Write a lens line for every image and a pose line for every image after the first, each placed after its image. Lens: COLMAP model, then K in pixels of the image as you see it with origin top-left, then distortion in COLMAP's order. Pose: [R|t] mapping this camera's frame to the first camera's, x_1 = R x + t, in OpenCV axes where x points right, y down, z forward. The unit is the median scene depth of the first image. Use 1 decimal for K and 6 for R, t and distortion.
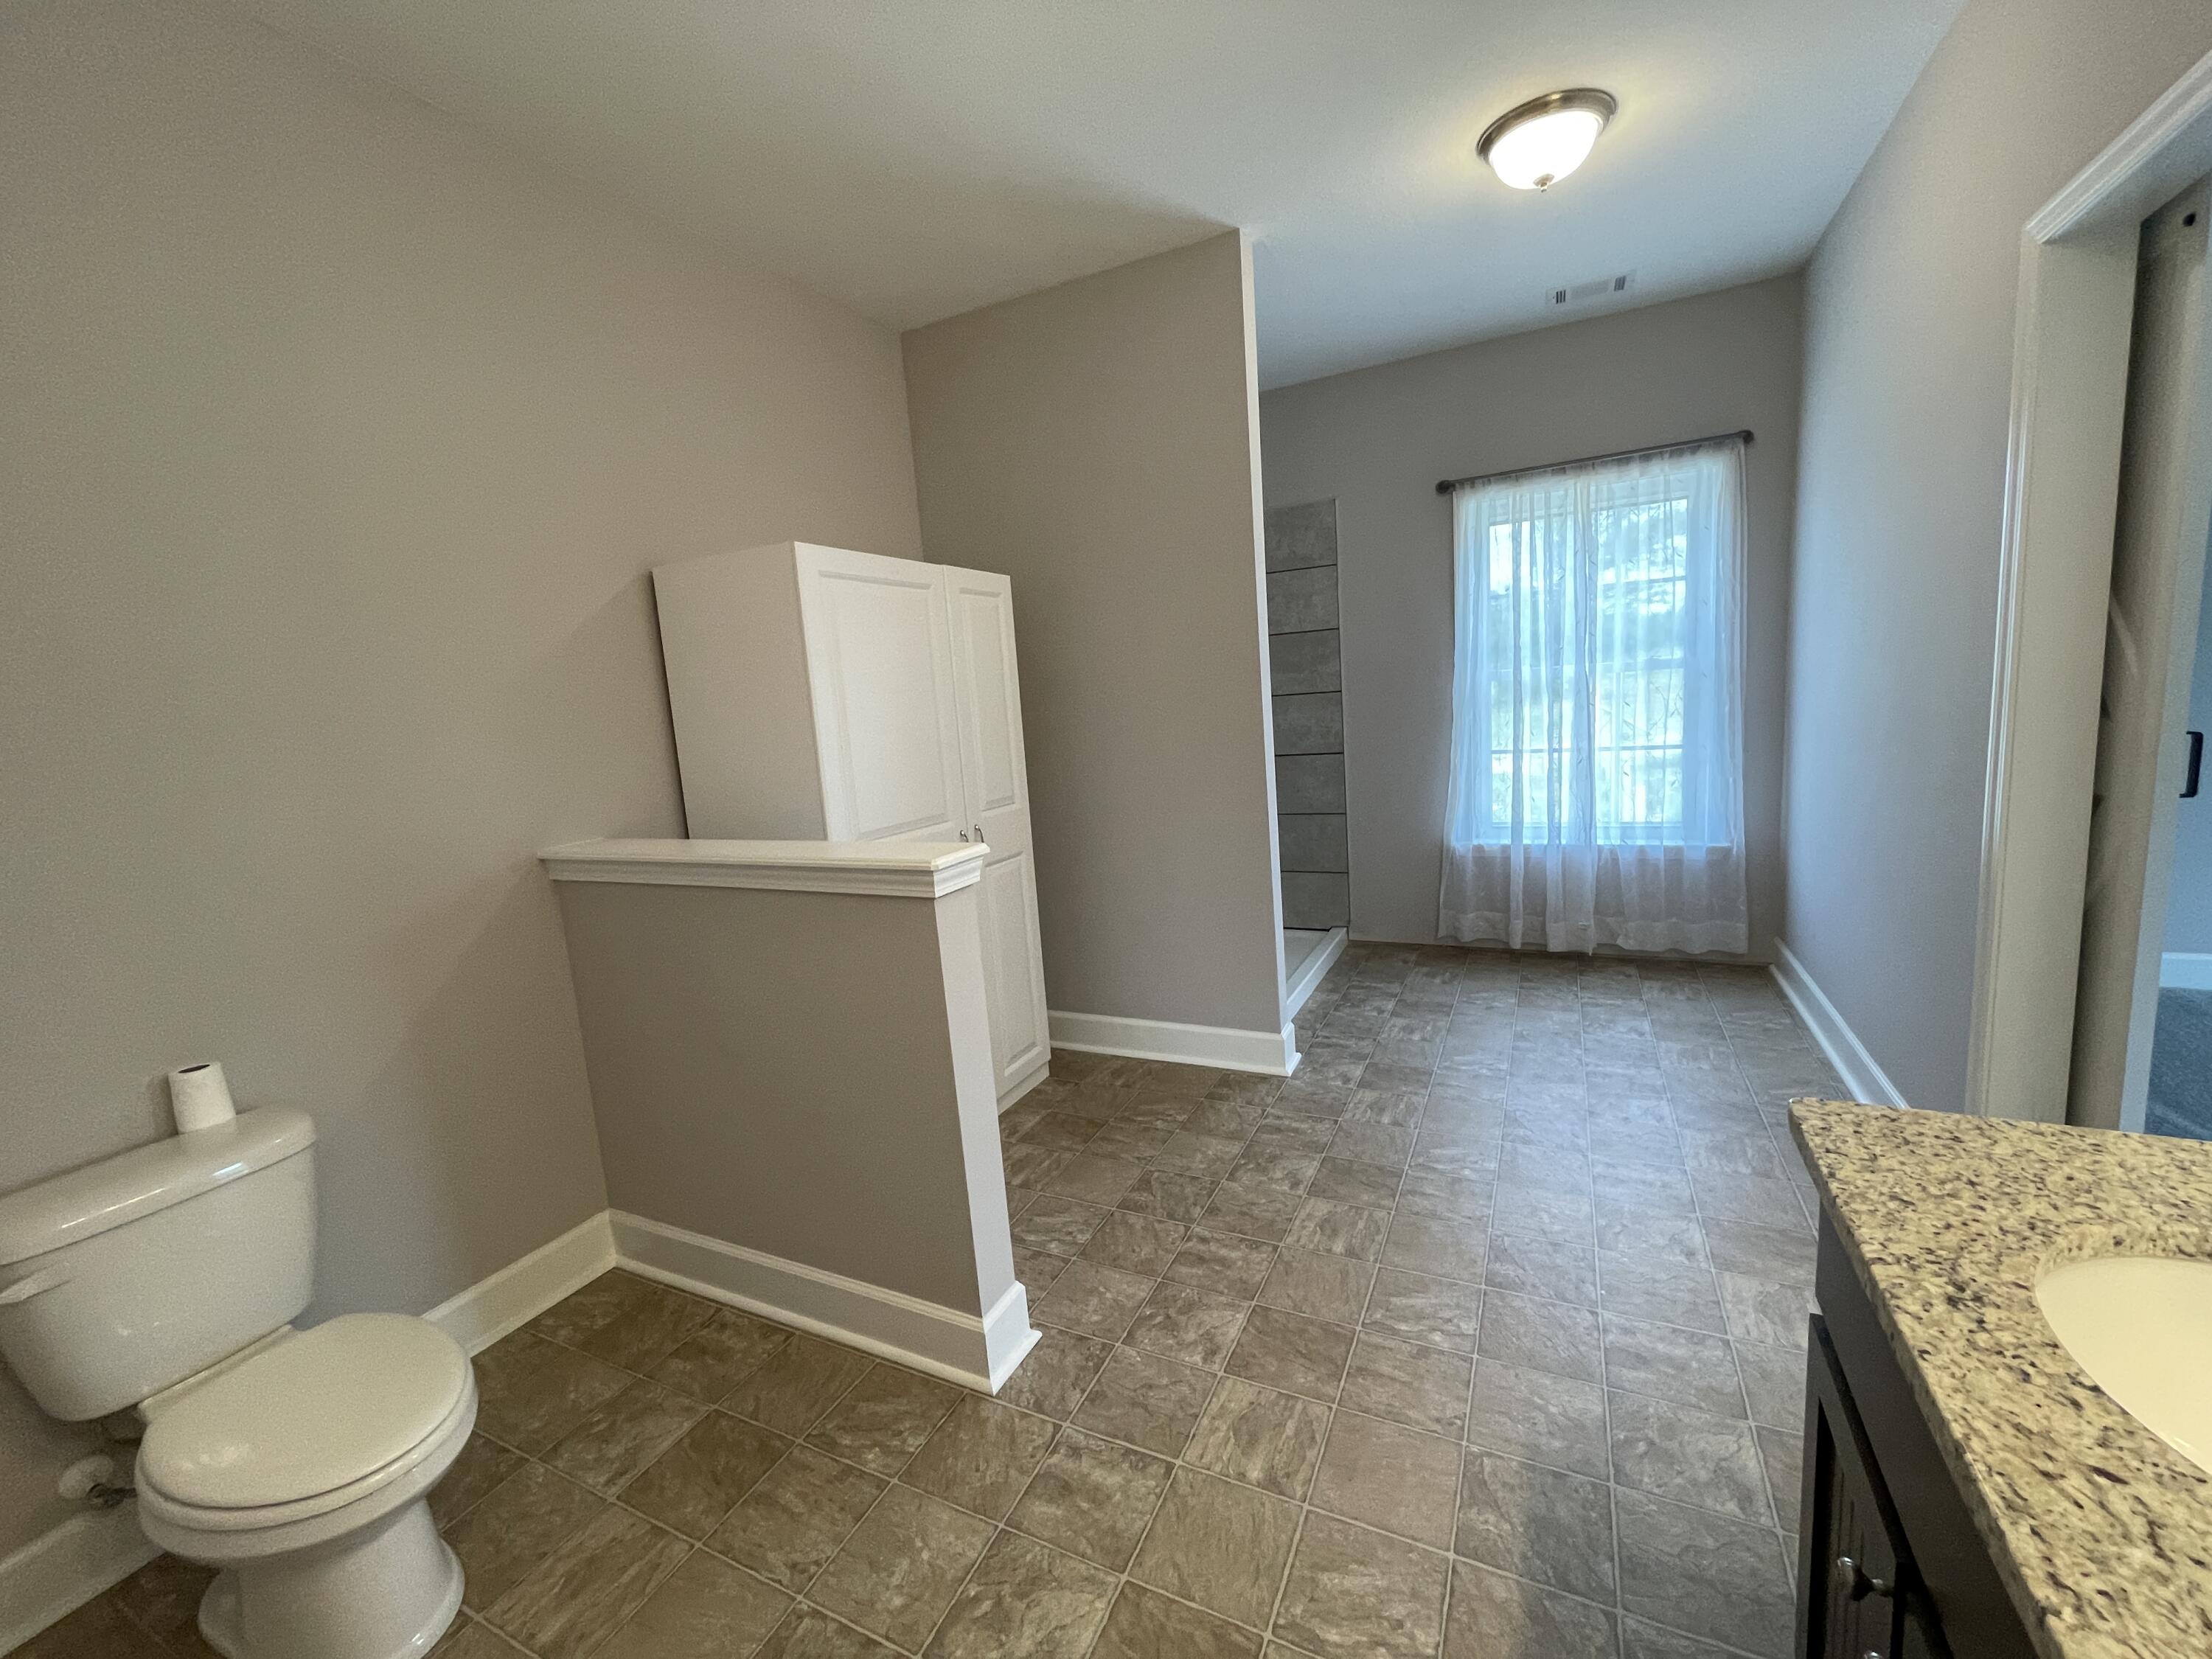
lens RADIAL K [[897.1, 0, 1106.0], [0, 897.1, 829.5], [0, 0, 1]] dist [-0.003832, 0.000162]
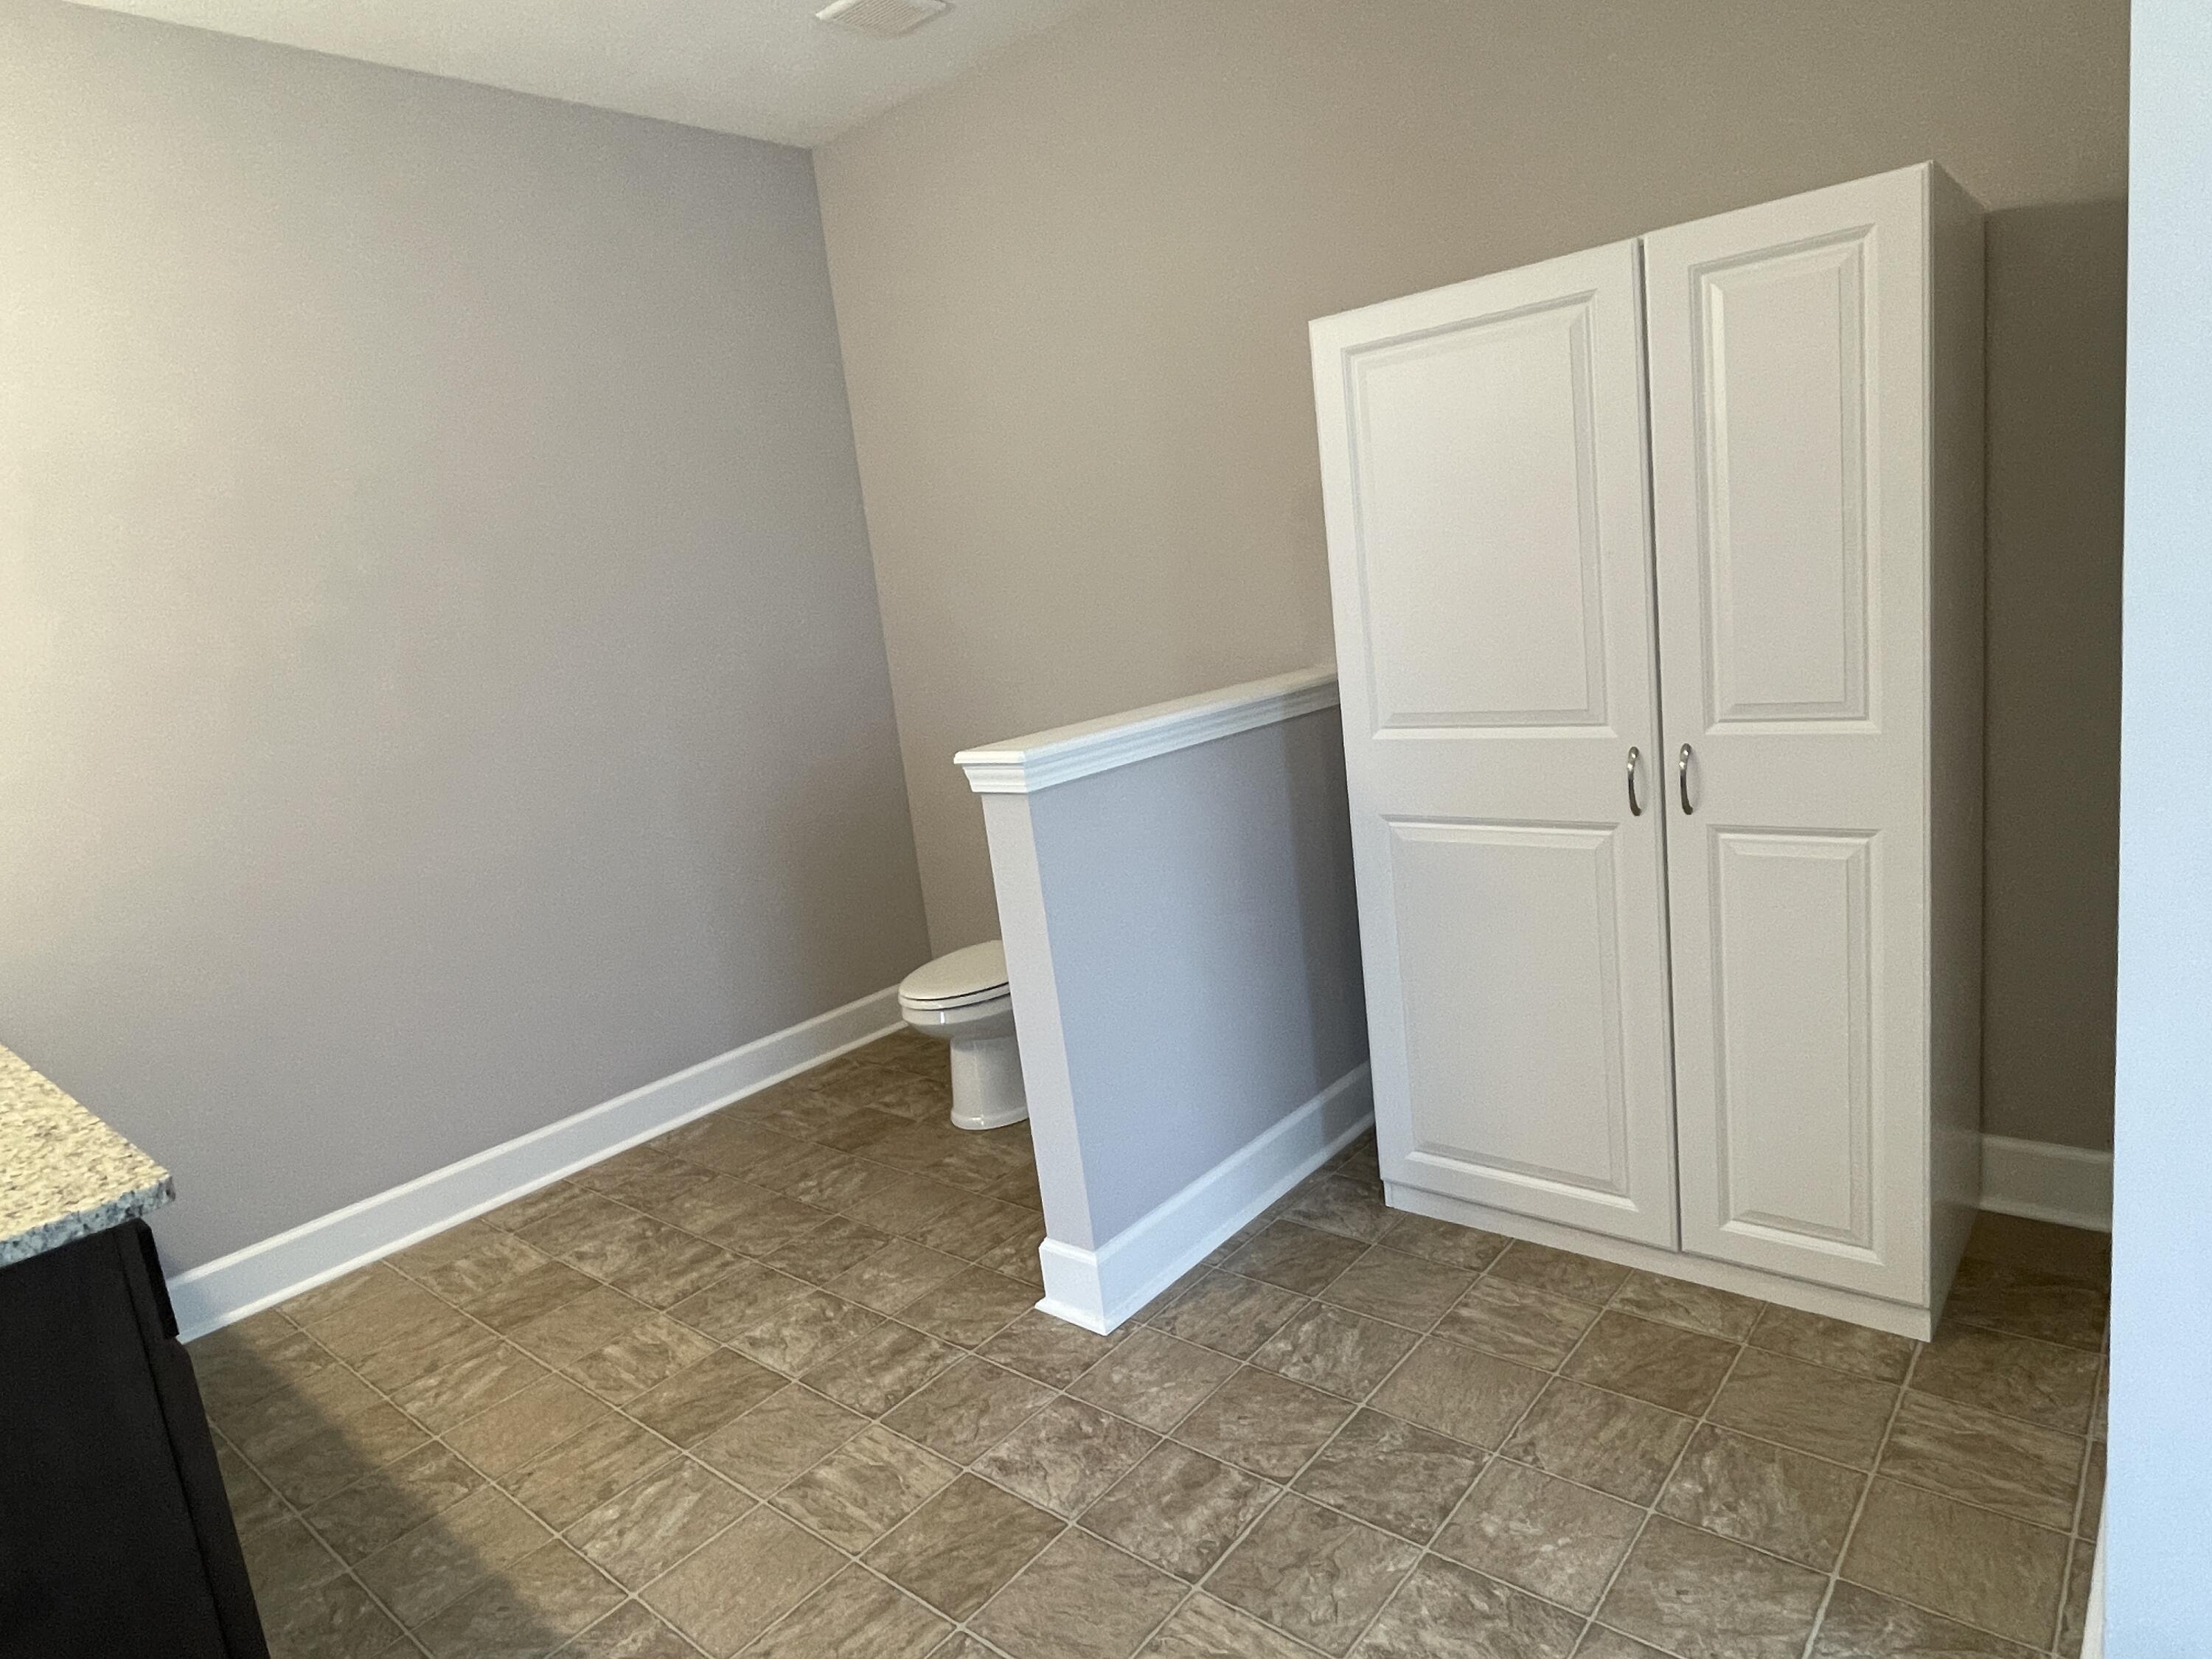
lens RADIAL K [[1307.5, 0, 1106.0], [0, 1307.5, 829.5], [0, 0, 1]] dist [0.004316, -0.002688]
pose [[-0.235332, 0.276651, -0.931710, 1.108690], [-0.004717, 0.958297, 0.285737, -0.293304], [0.971904, 0.071638, -0.224212, 1.448214]]
